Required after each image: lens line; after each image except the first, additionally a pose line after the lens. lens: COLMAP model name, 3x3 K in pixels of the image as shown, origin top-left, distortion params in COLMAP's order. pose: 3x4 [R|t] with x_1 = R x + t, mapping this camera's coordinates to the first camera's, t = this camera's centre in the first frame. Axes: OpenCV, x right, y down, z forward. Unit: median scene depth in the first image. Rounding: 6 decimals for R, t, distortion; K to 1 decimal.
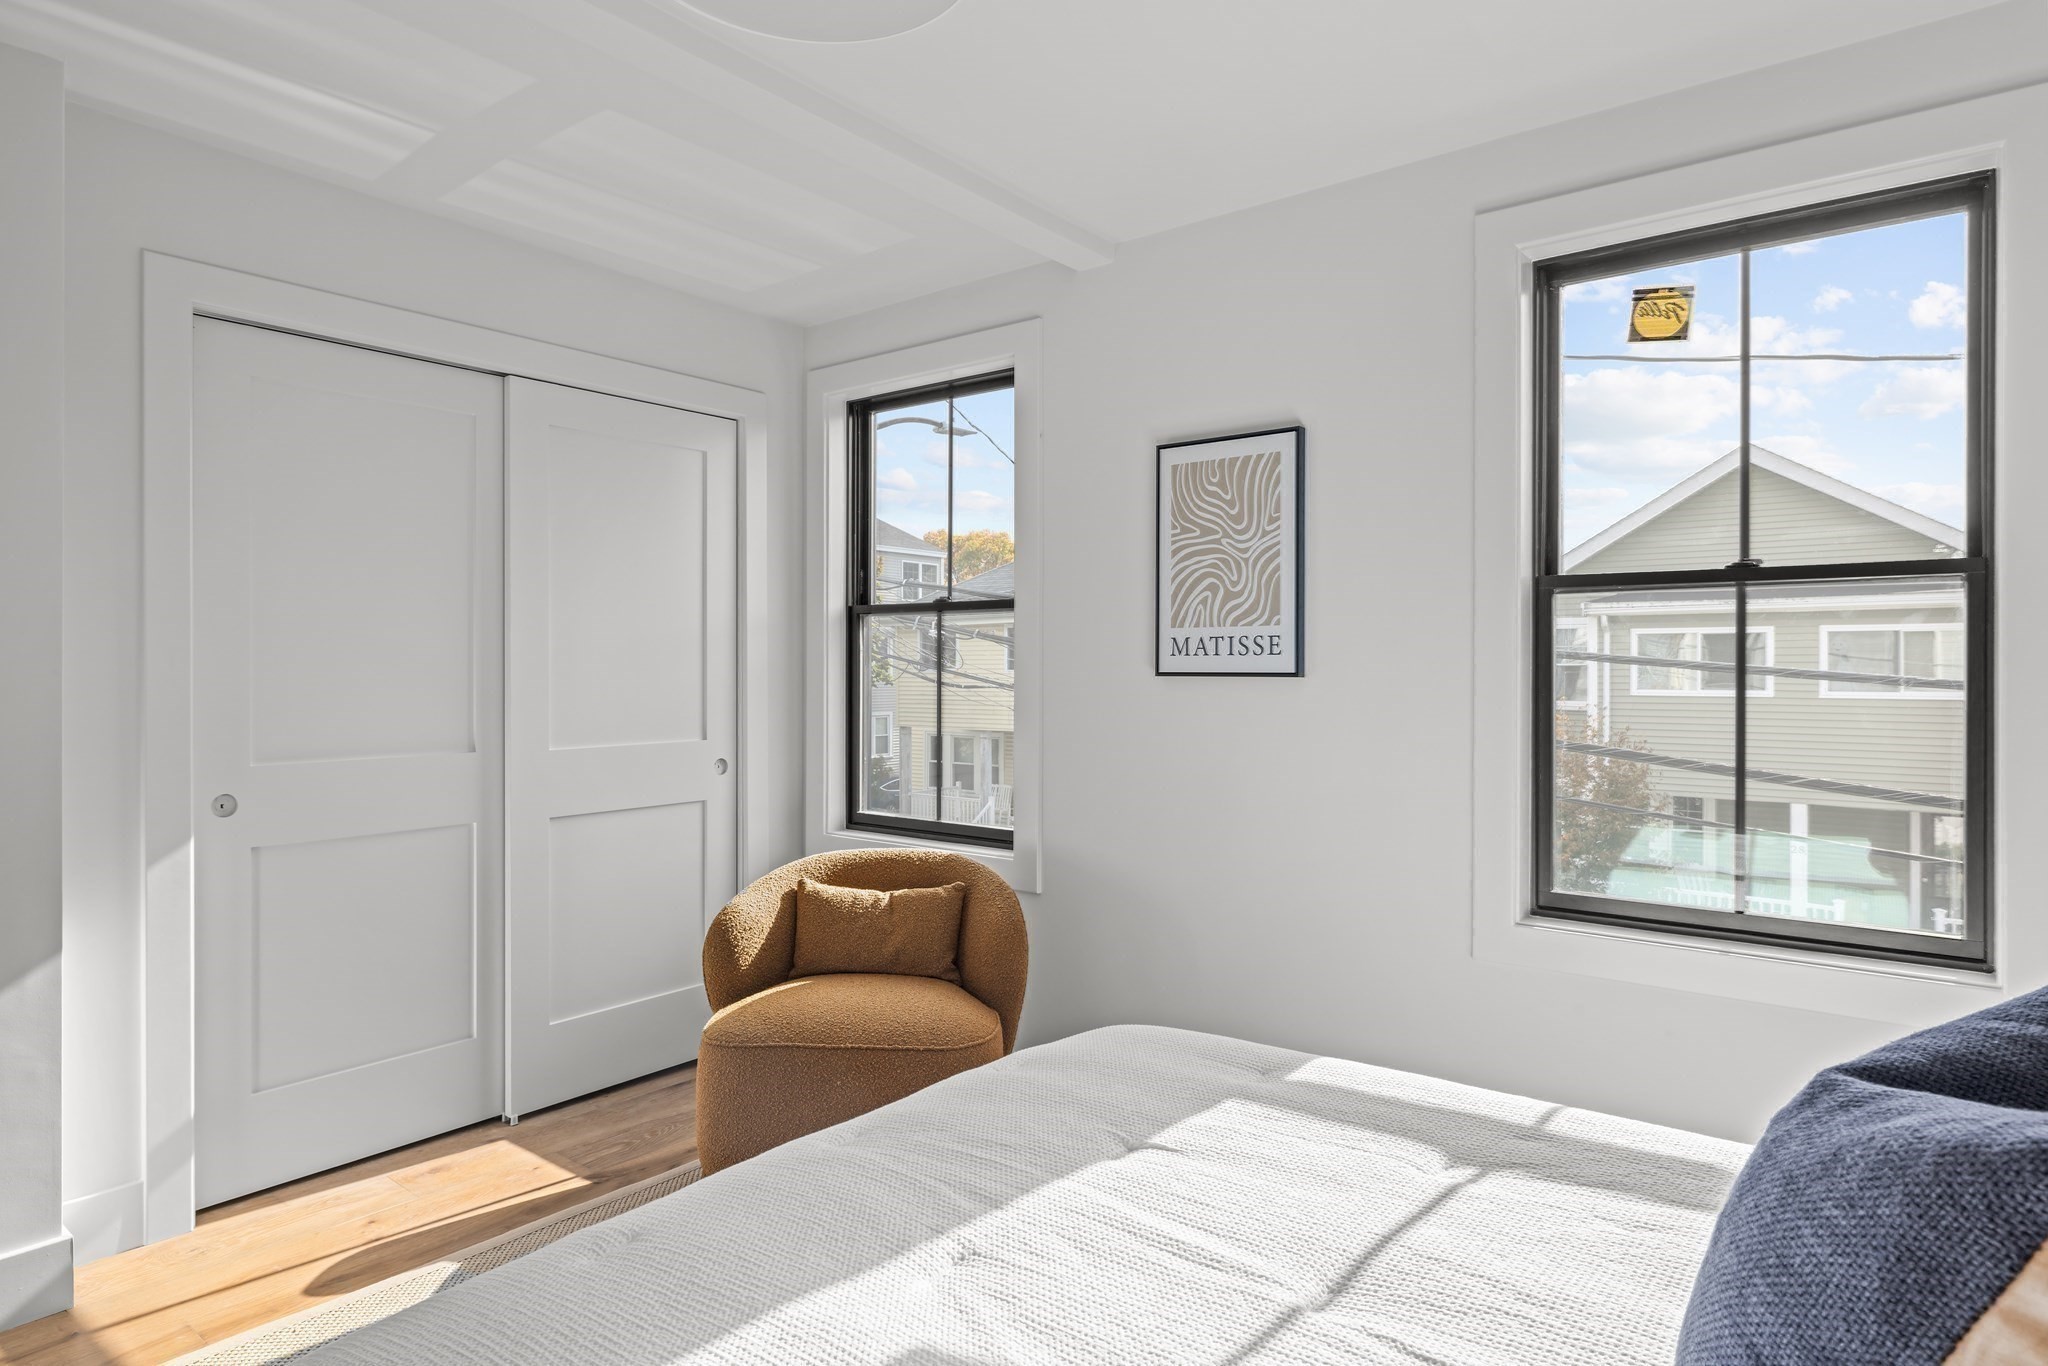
lens RADIAL K [[1149.1, 0, 1026.2], [0, 1149.1, 669.9], [0, 0, 1]] dist [0.004001, 0.000340]
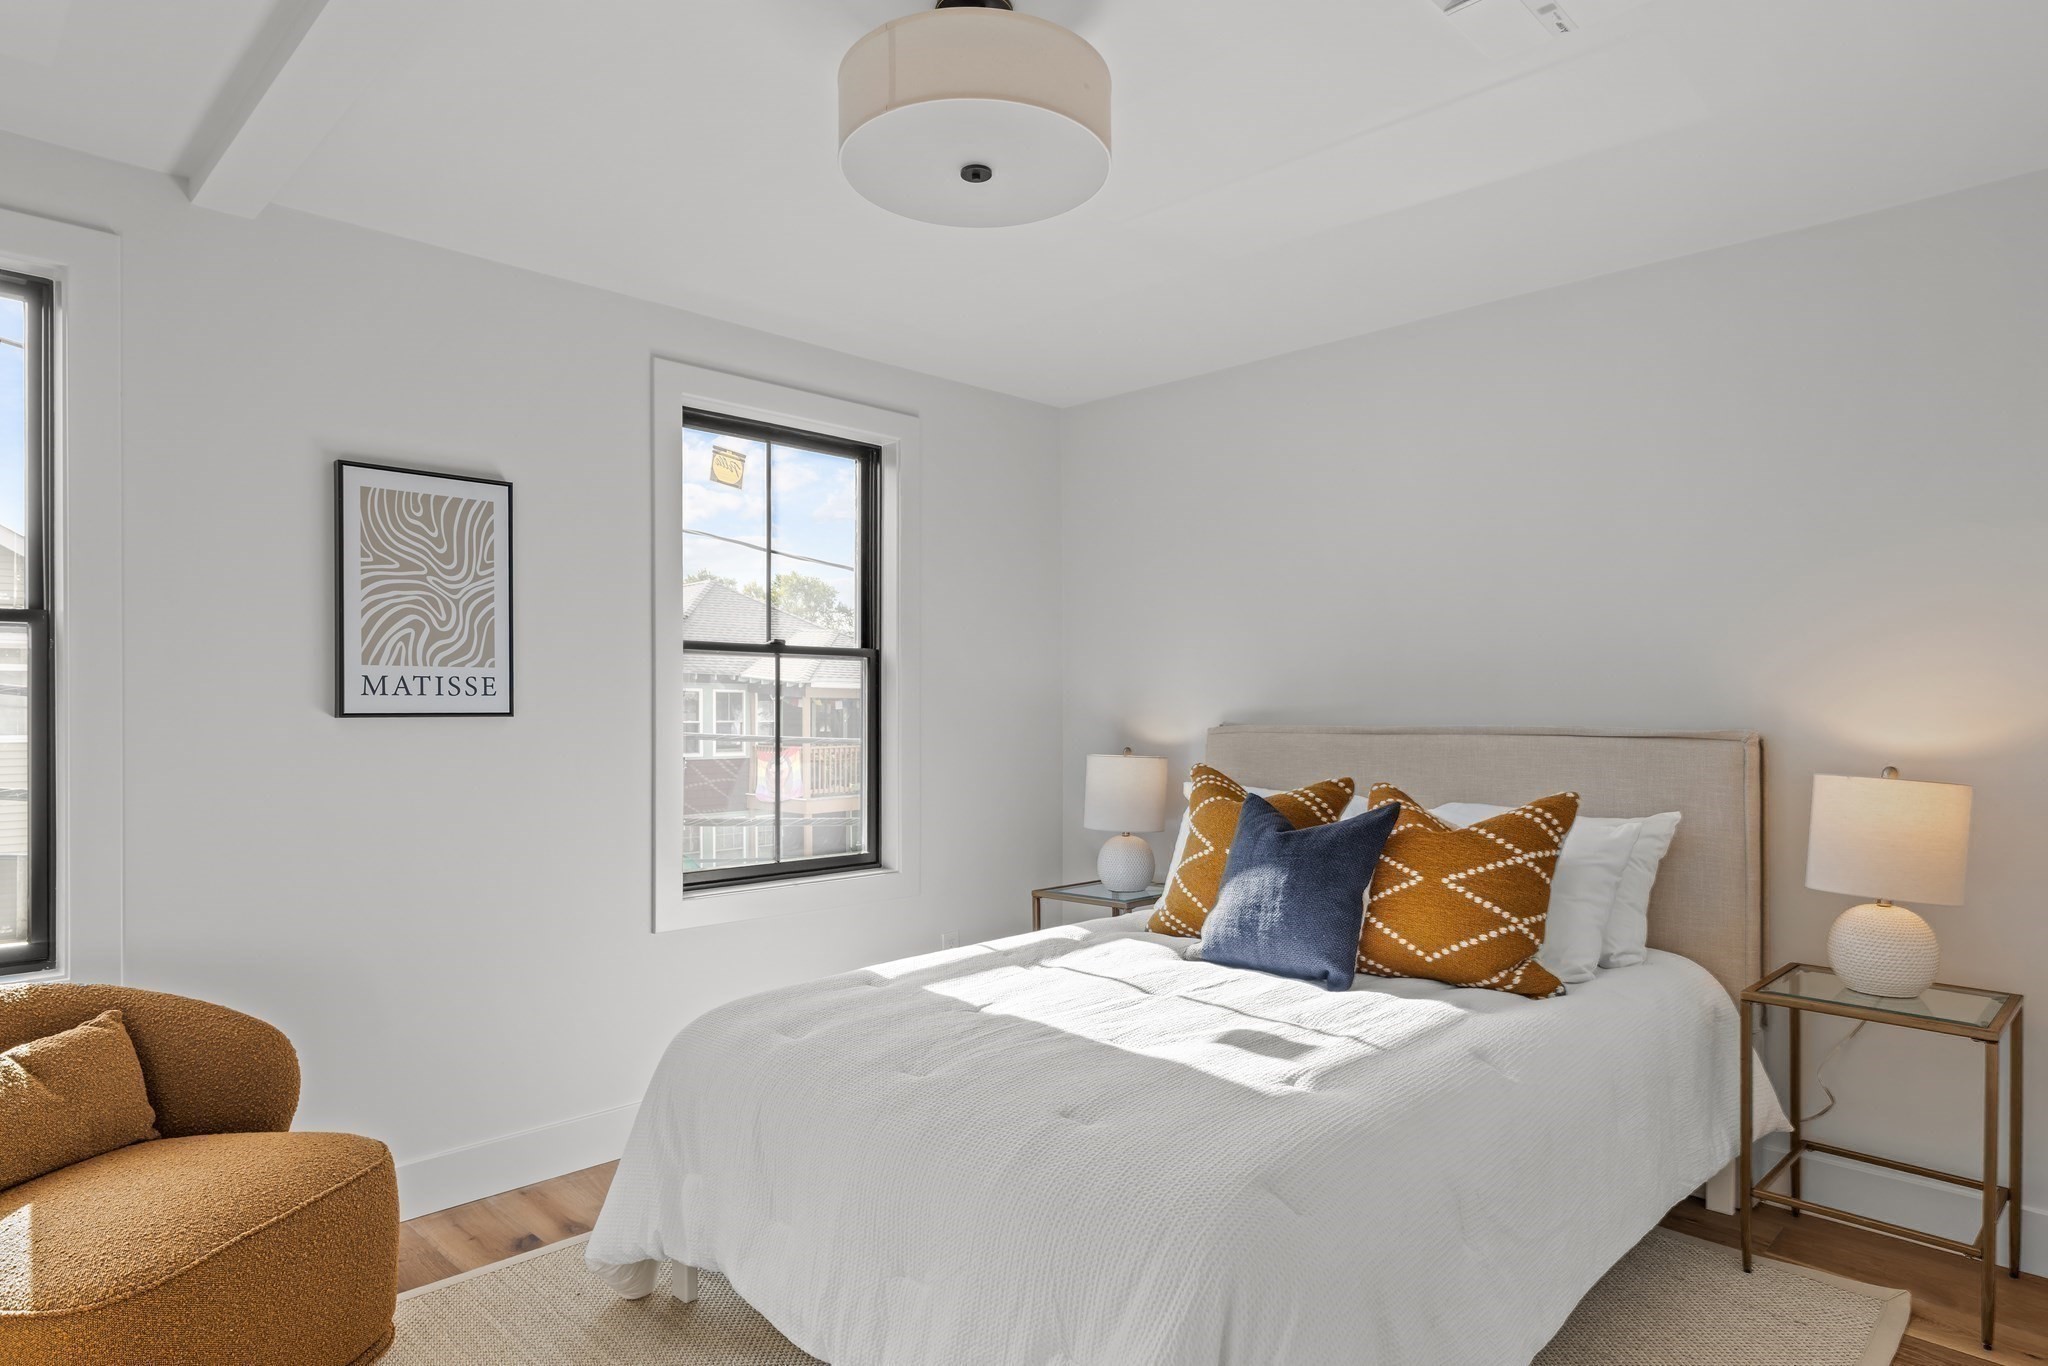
lens RADIAL K [[1161.4, 0, 1033.5], [0, 1161.4, 719.7], [0, 0, 1]] dist [0.003871, 0.000104]
pose [[0.115389, -0.014694, 0.993212, -0.756533], [-0.000277, 0.999890, 0.014825, -0.006747], [-0.993320, -0.001986, 0.115372, 0.374629]]
